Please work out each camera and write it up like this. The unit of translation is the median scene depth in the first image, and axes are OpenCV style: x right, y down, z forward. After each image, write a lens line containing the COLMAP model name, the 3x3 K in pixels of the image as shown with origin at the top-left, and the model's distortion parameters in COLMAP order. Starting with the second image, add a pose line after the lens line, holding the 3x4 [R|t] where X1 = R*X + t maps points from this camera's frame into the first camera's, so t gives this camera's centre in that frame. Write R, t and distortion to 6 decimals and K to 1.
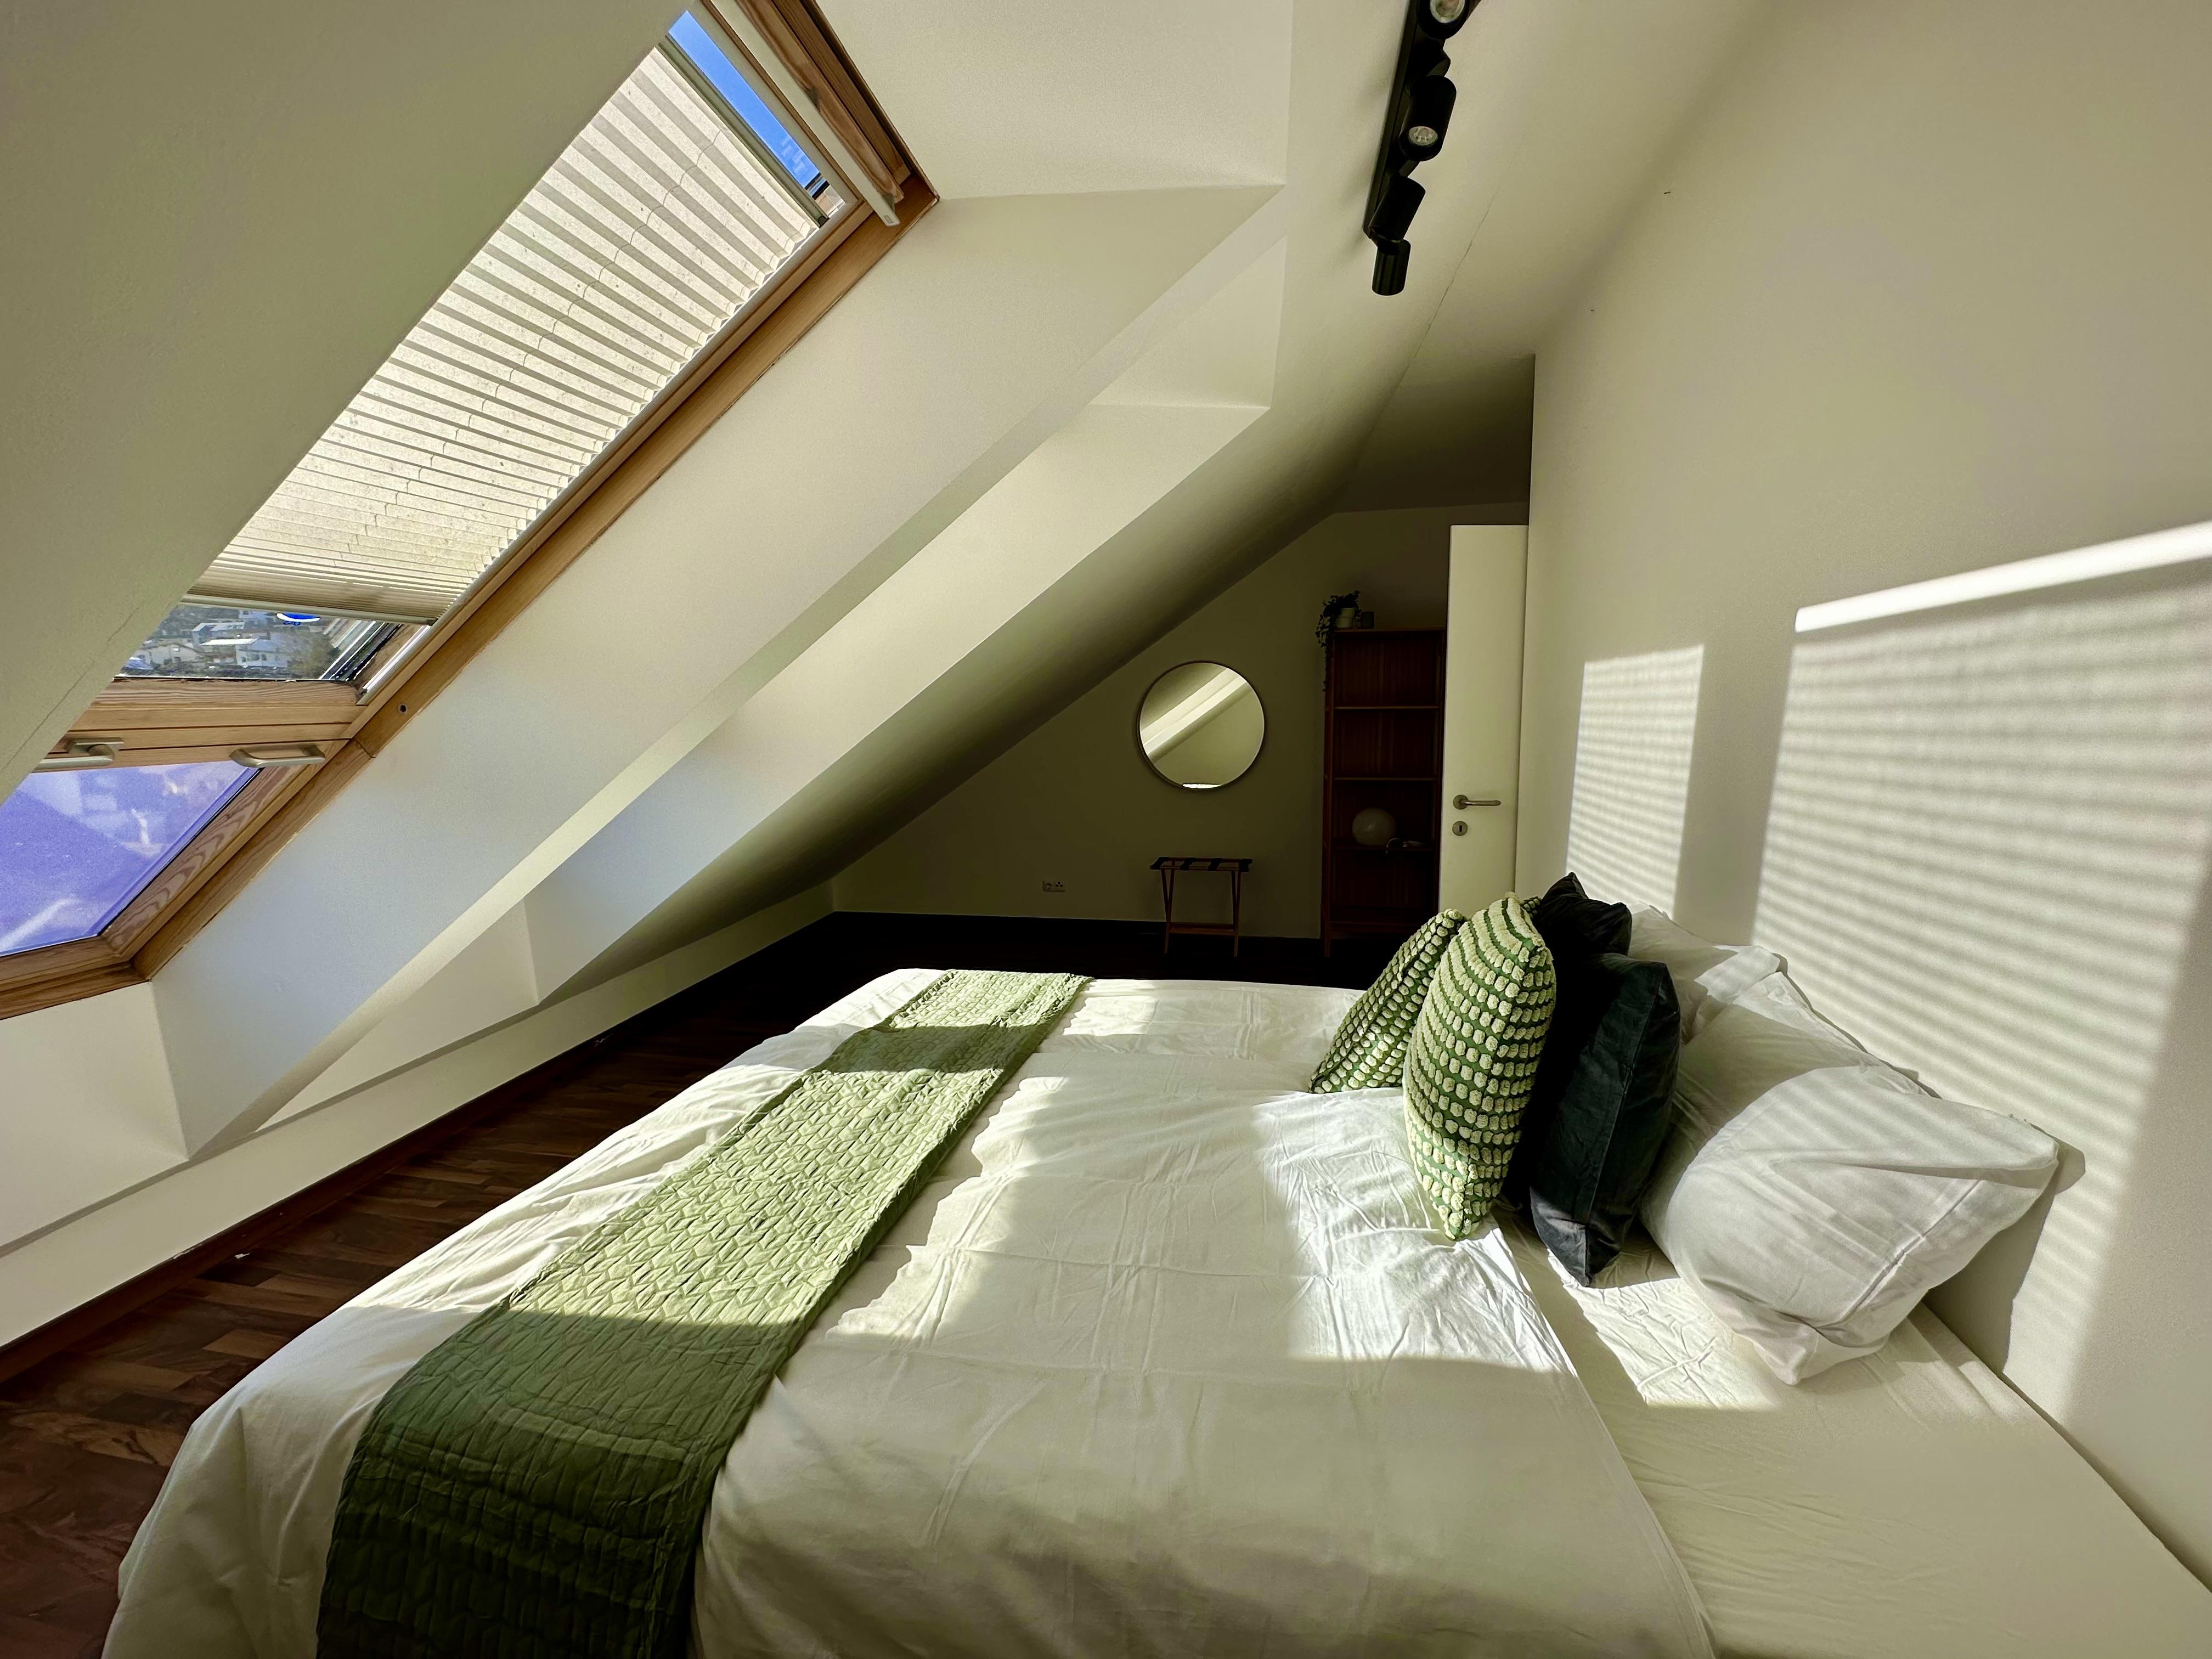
lens RADIAL K [[881.4, 0, 1099.3], [0, 881.4, 824.7], [0, 0, 1]] dist [-0.000624, 0.000583]
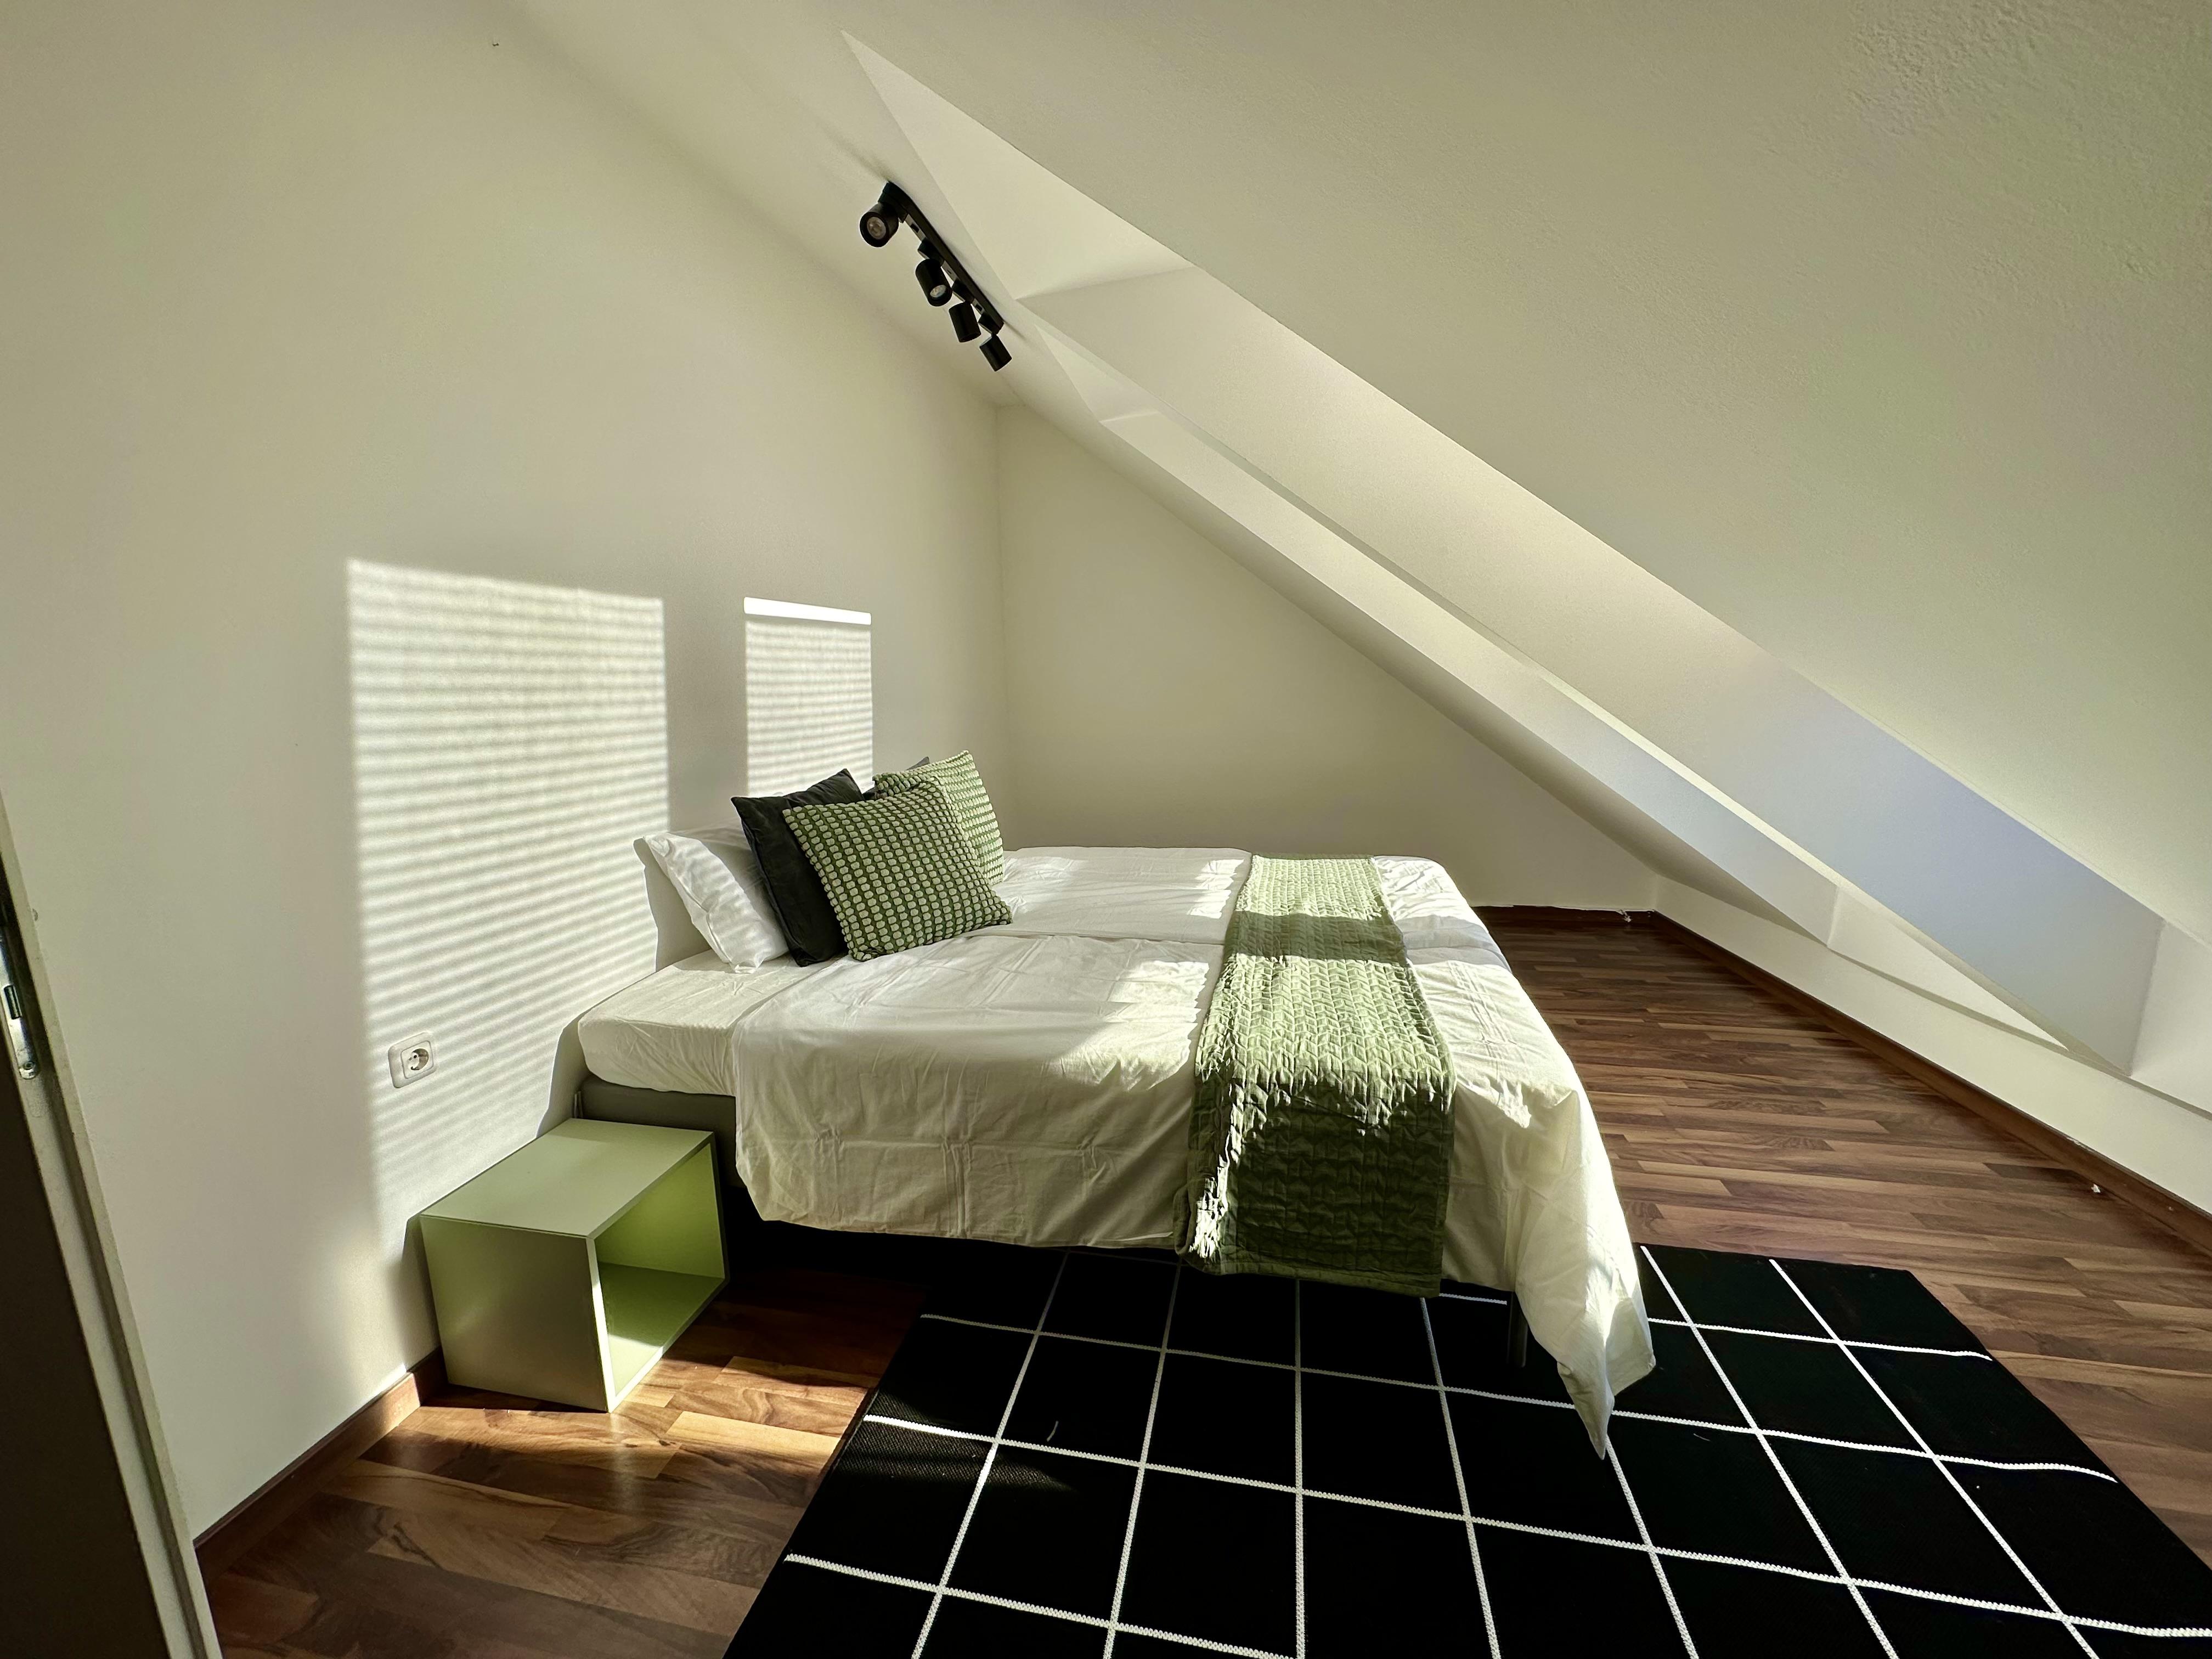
lens RADIAL K [[881.4, 0, 1101.5], [0, 881.4, 848.7], [0, 0, 1]] dist [-0.000624, 0.000583]
pose [[-0.999104, 0.029542, 0.030304, 0.066645], [0.037205, 0.954390, 0.296237, -0.263836], [-0.020170, 0.297099, -0.954634, 2.772762]]
